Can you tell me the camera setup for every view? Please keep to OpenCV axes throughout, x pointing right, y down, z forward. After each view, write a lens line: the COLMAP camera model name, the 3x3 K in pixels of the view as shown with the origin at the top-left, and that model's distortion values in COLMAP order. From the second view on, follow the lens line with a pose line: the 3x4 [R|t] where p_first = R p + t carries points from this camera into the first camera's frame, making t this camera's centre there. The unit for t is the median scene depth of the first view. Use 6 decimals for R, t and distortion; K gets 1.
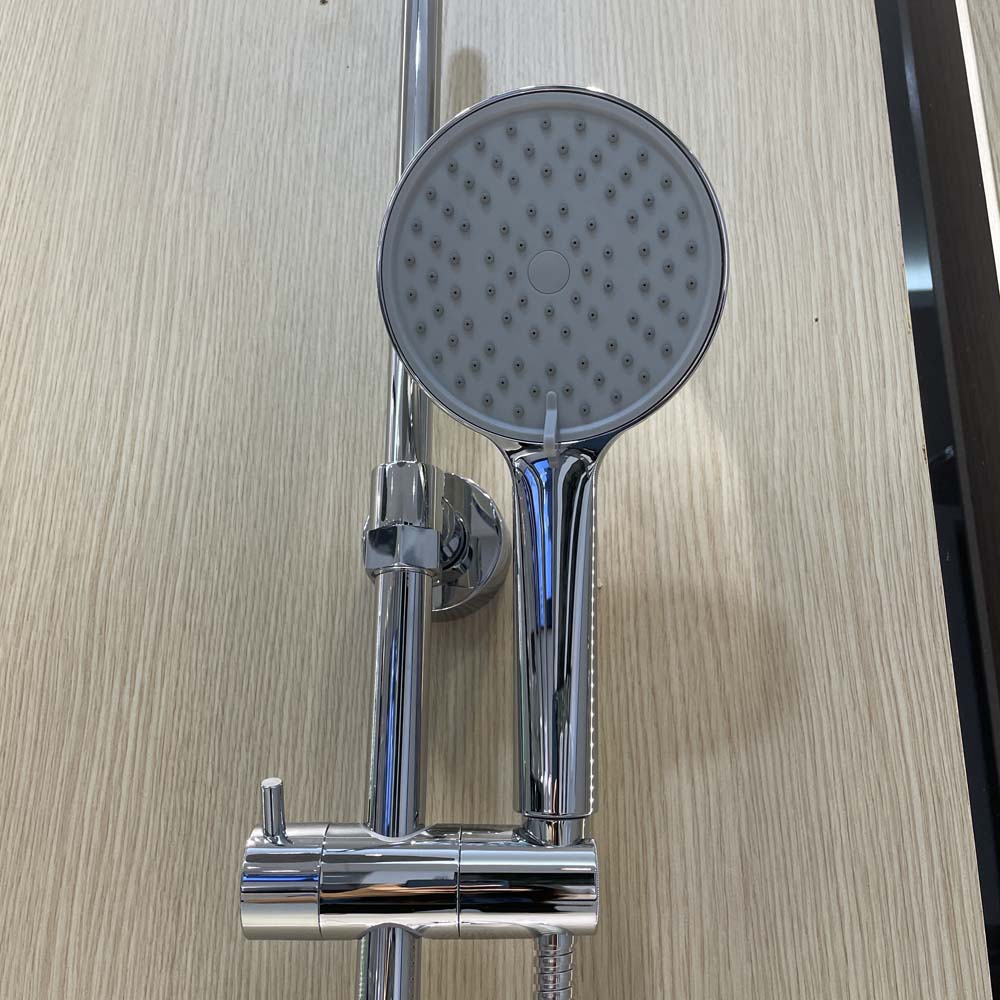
lens RADIAL K [[1028.1, 0, 529.7], [0, 1028.1, 482.2], [0, 0, 1]] dist [0.060182, -0.099051]
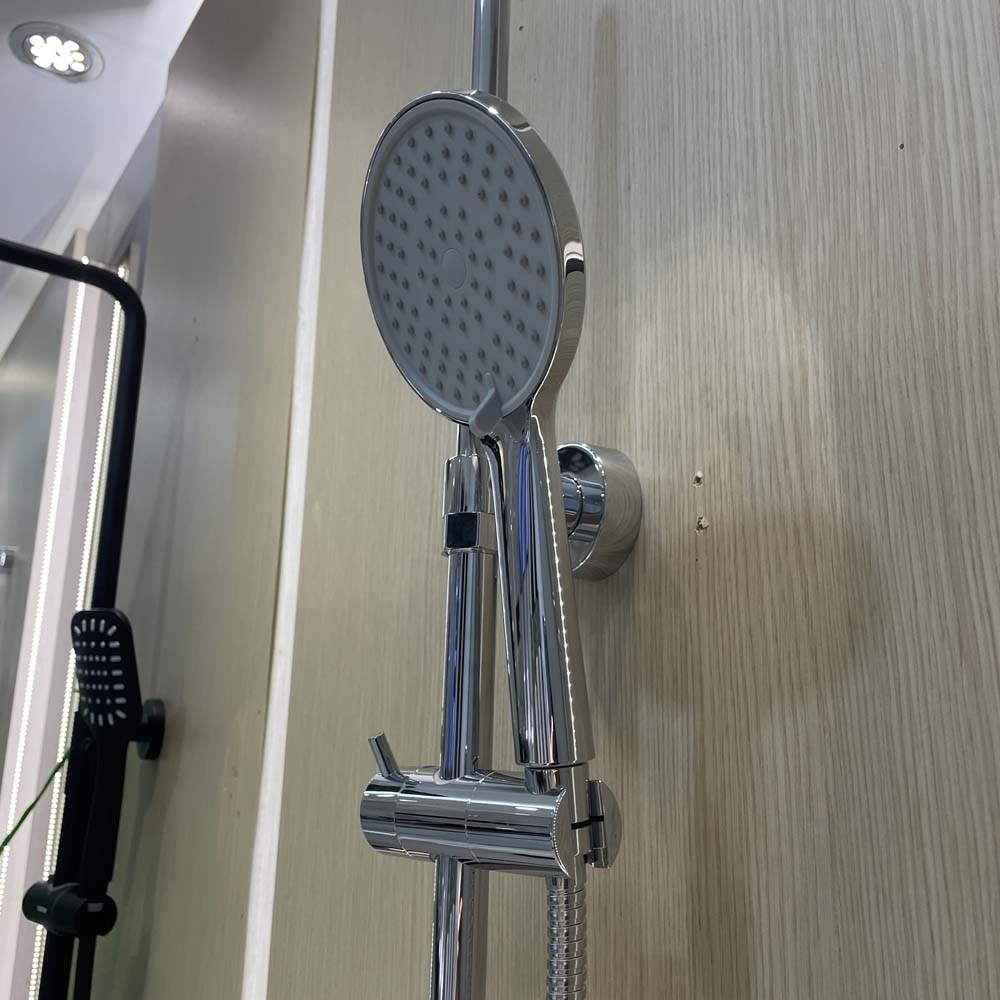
lens RADIAL K [[1028.1, 0, 529.7], [0, 1028.1, 482.2], [0, 0, 1]] dist [0.060182, -0.099051]
pose [[0.665359, -0.178274, -0.724924, 0.668228], [0.218155, 0.975112, -0.039571, 0.065780], [0.713937, -0.131817, 0.687691, 0.247359]]
